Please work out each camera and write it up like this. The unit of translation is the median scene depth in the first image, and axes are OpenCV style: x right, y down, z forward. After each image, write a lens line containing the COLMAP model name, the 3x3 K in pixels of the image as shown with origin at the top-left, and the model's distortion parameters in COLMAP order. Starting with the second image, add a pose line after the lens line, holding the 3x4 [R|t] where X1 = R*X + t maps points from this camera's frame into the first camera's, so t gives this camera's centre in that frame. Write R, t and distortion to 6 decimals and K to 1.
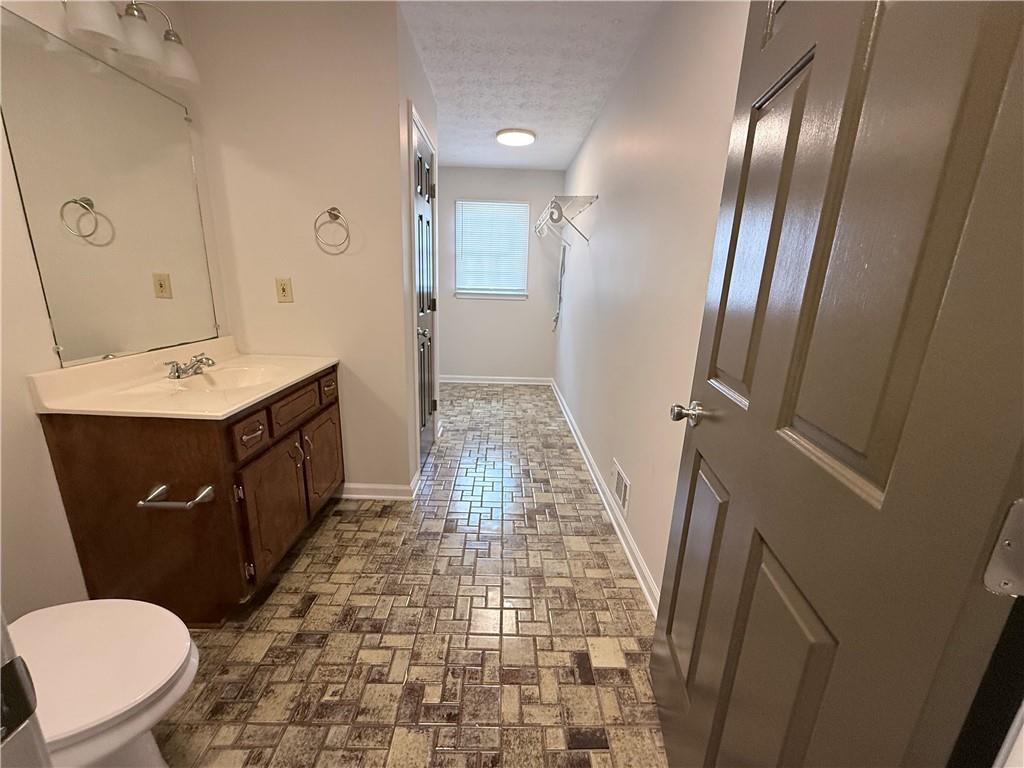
lens RADIAL K [[405.8, 0, 510.1], [0, 405.8, 384.0], [0, 0, 1]] dist [0.000982, -0.000374]
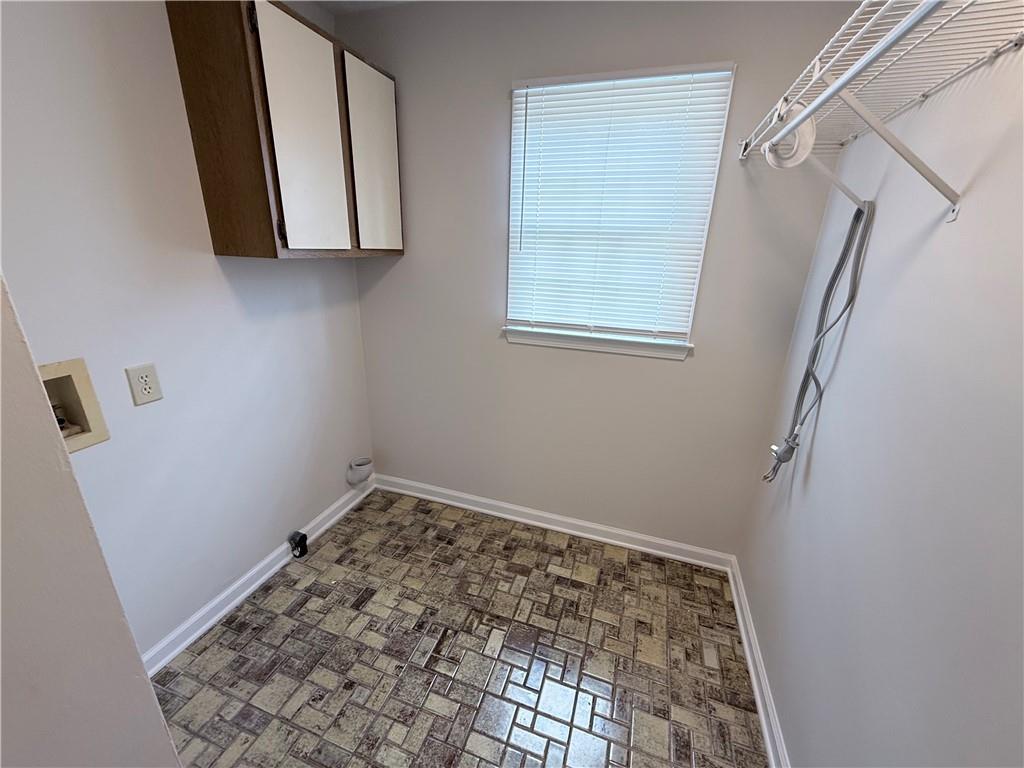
lens RADIAL K [[405.8, 0, 510.1], [0, 405.8, 384.0], [0, 0, 1]] dist [0.000982, -0.000374]
pose [[0.940839, 0.105585, -0.321983, 0.010315], [-0.082507, 0.992999, 0.084537, -0.206988], [0.328655, -0.052970, 0.942964, 0.609872]]
